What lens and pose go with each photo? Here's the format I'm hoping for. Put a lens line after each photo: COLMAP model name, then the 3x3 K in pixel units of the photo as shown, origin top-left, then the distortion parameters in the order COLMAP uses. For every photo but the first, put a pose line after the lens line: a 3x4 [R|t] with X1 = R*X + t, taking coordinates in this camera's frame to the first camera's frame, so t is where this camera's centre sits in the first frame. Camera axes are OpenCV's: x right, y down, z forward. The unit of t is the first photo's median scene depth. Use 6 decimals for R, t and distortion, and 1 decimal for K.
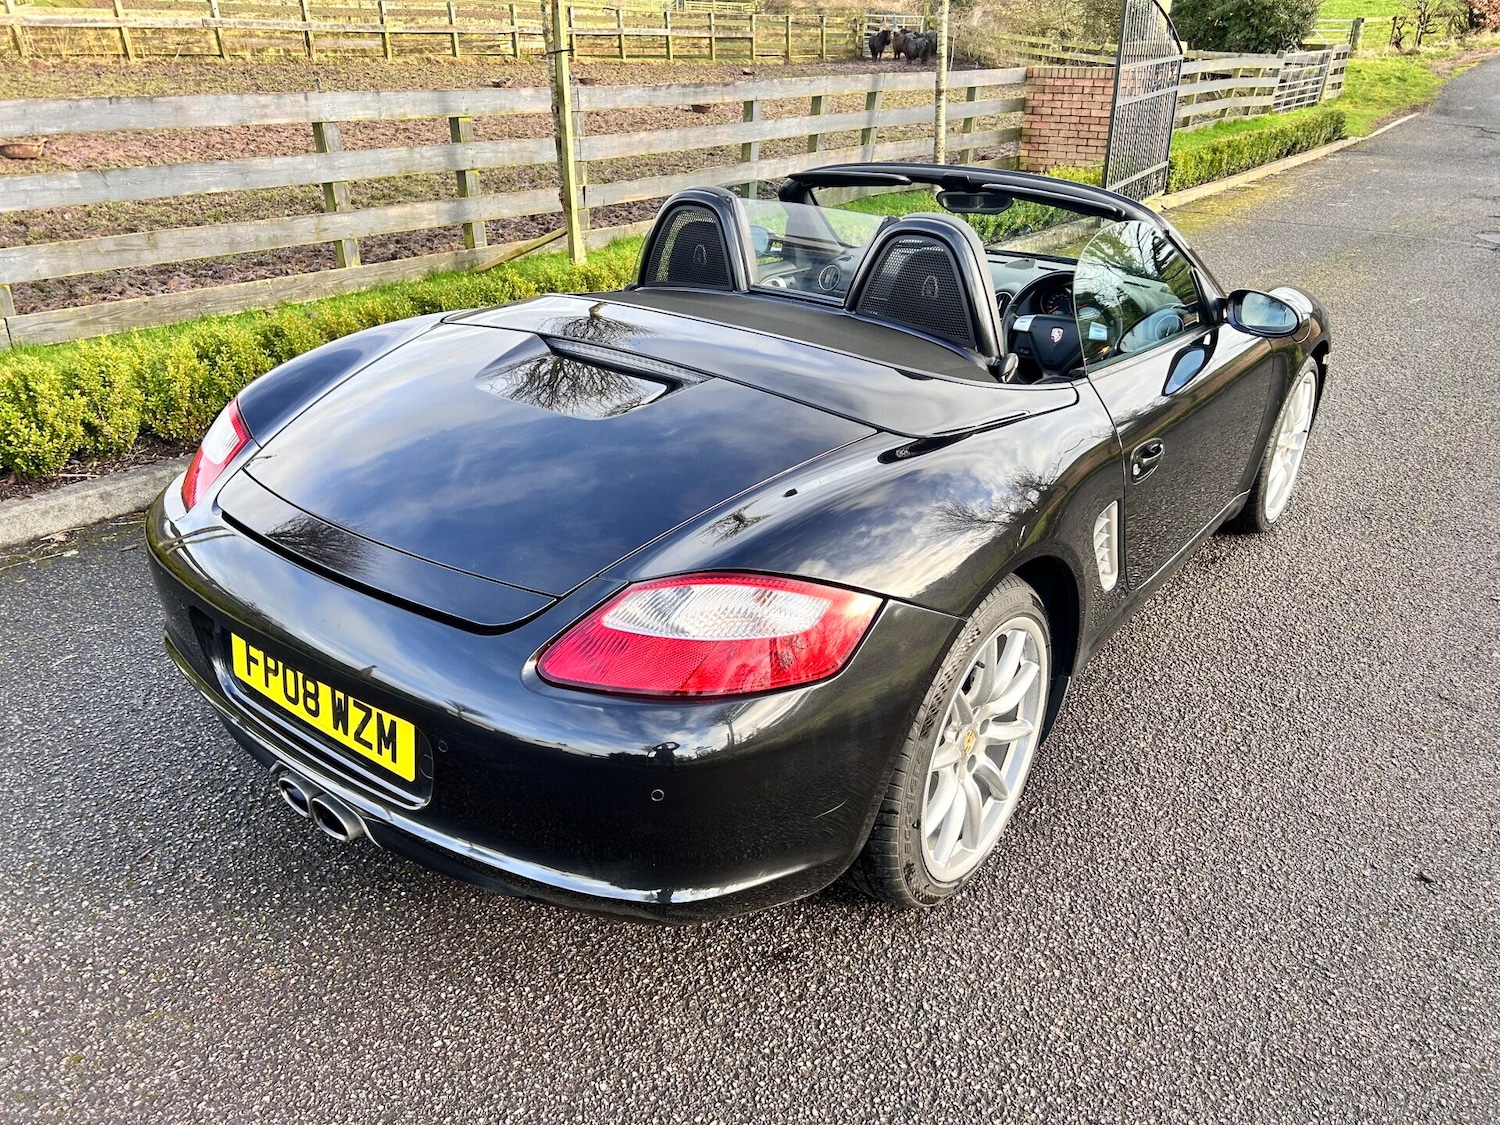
lens RADIAL K [[1099.8, 0, 744.5], [0, 1099.8, 538.4], [0, 0, 1]] dist [0.053465, -0.058349]
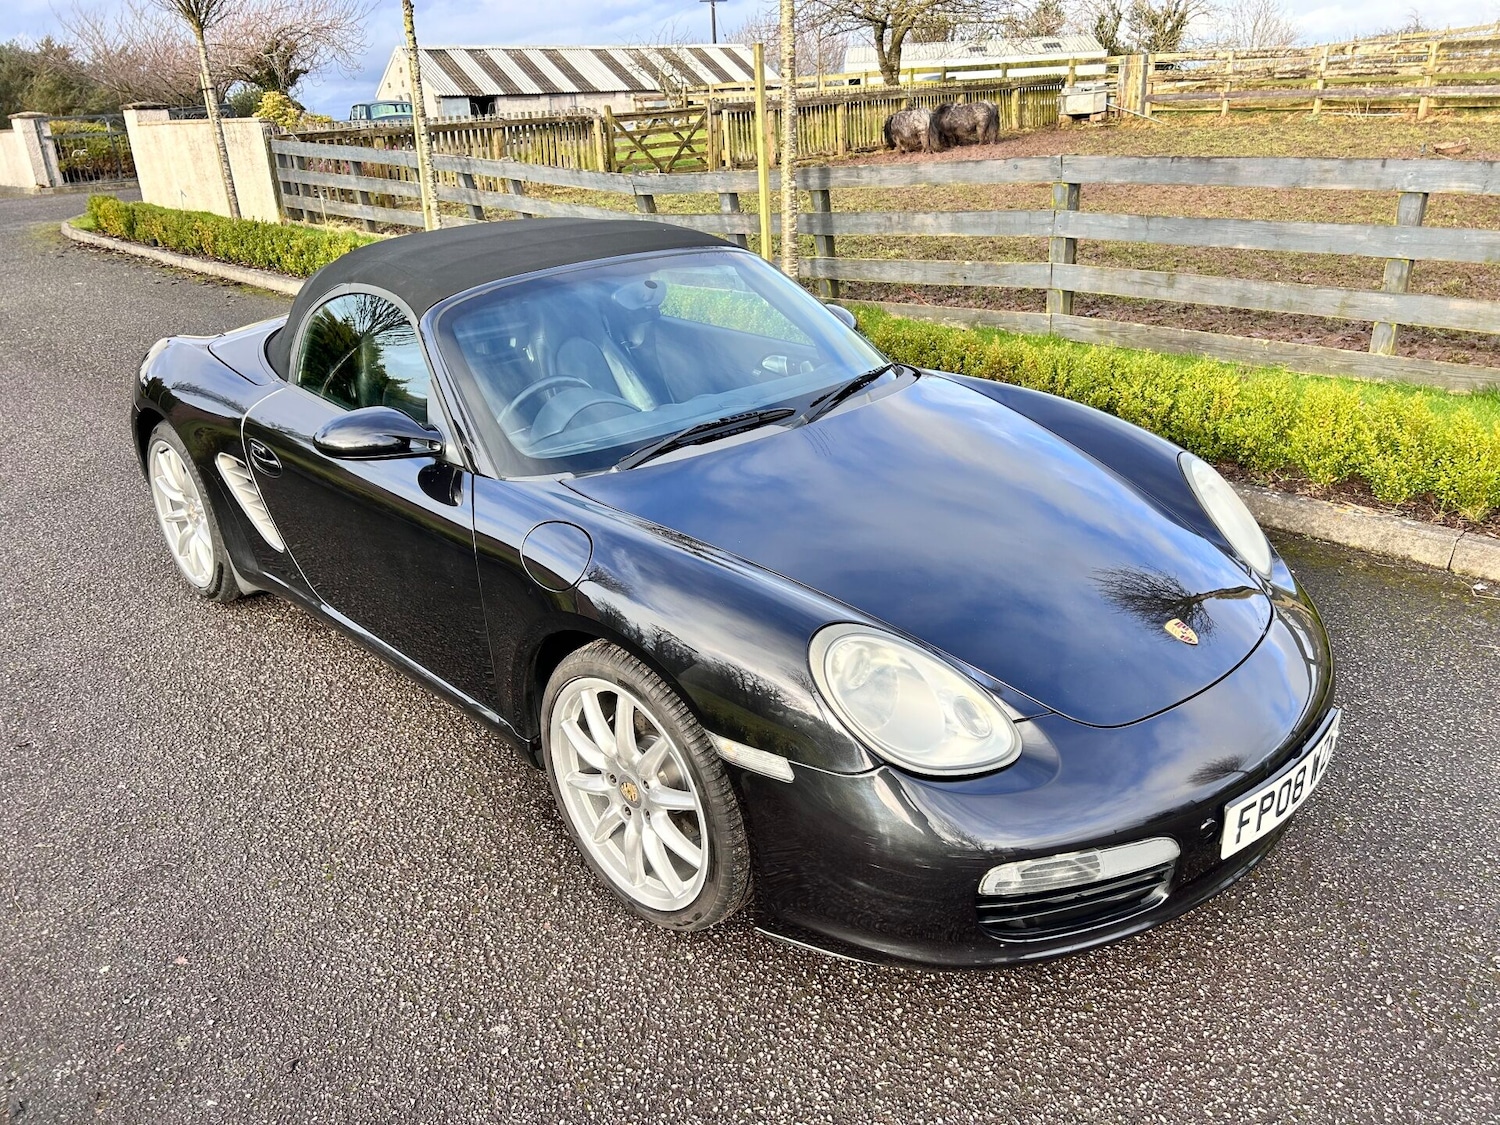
lens RADIAL K [[1106.4, 0, 753.7], [0, 1106.4, 555.7], [0, 0, 1]] dist [0.060591, -0.067825]
pose [[-0.127266, 0.365084, -0.922235, 1.012056], [-0.382894, 0.839639, 0.385225, -0.449848], [0.914984, 0.402144, 0.032931, 0.993752]]
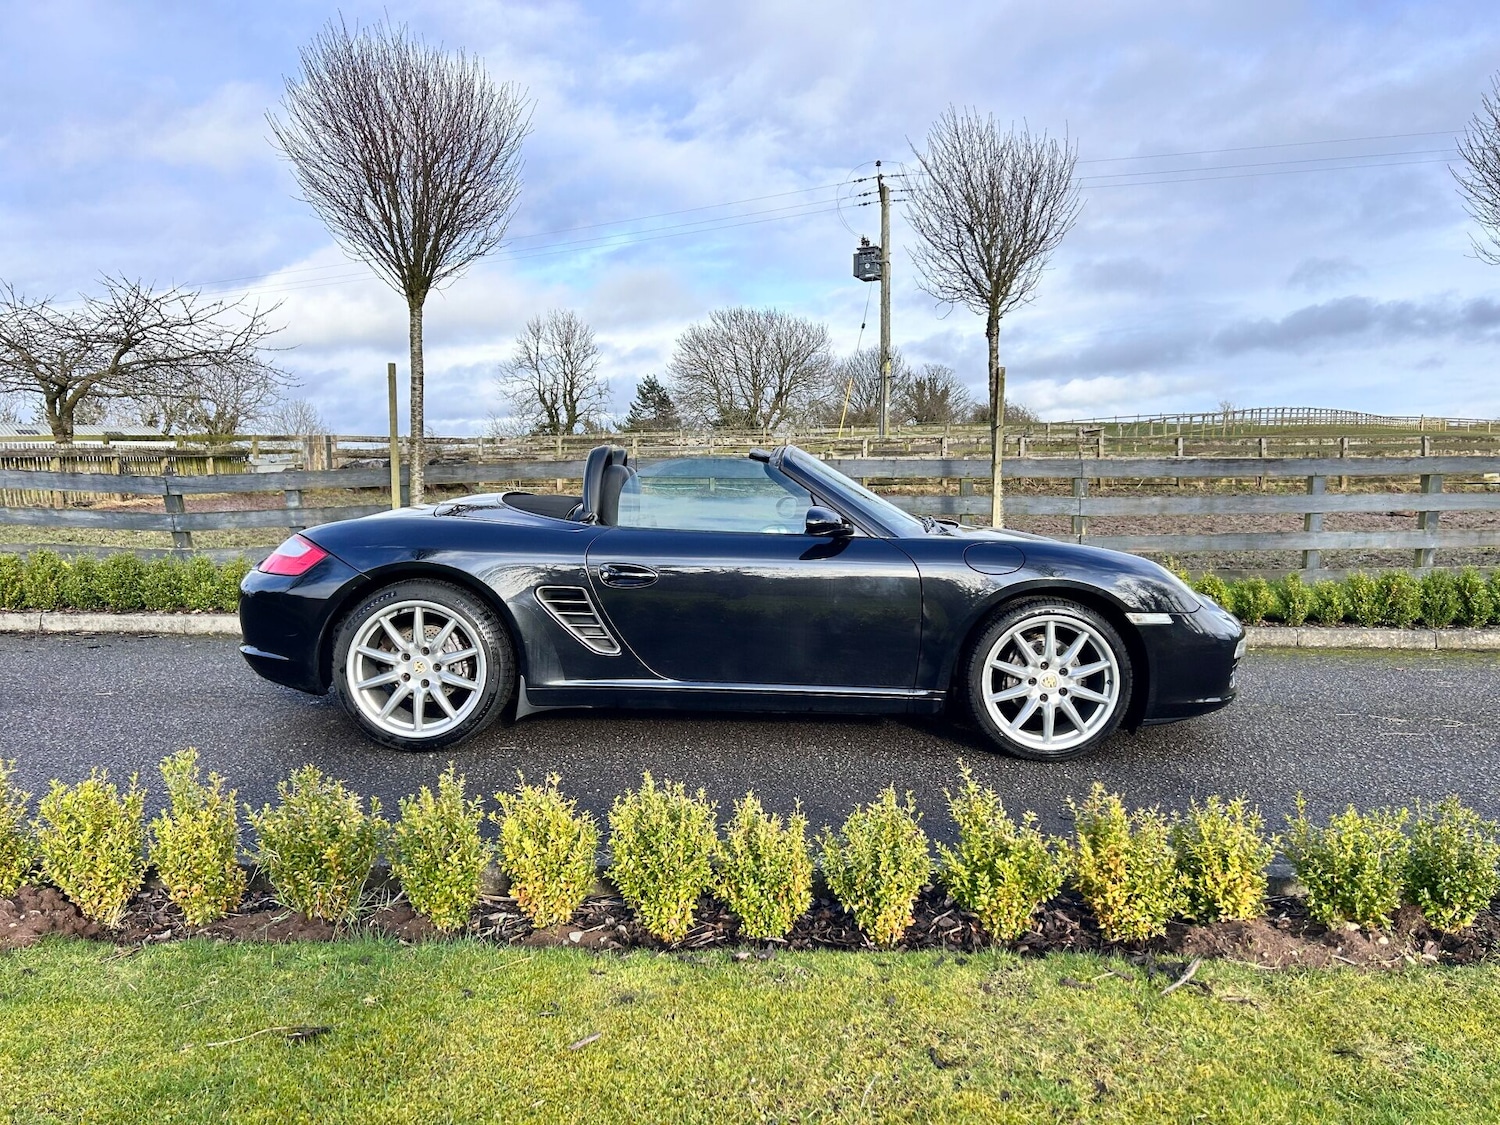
lens RADIAL K [[1093.7, 0, 750.0], [0, 1093.7, 562.5], [0, 0, 1]] dist [0.108391, -0.184150]
pose [[0.618696, 0.042441, -0.784484, 1.182949], [-0.315204, 0.928058, -0.198382, 0.127719], [0.719626, 0.370010, 0.587563, 0.086423]]
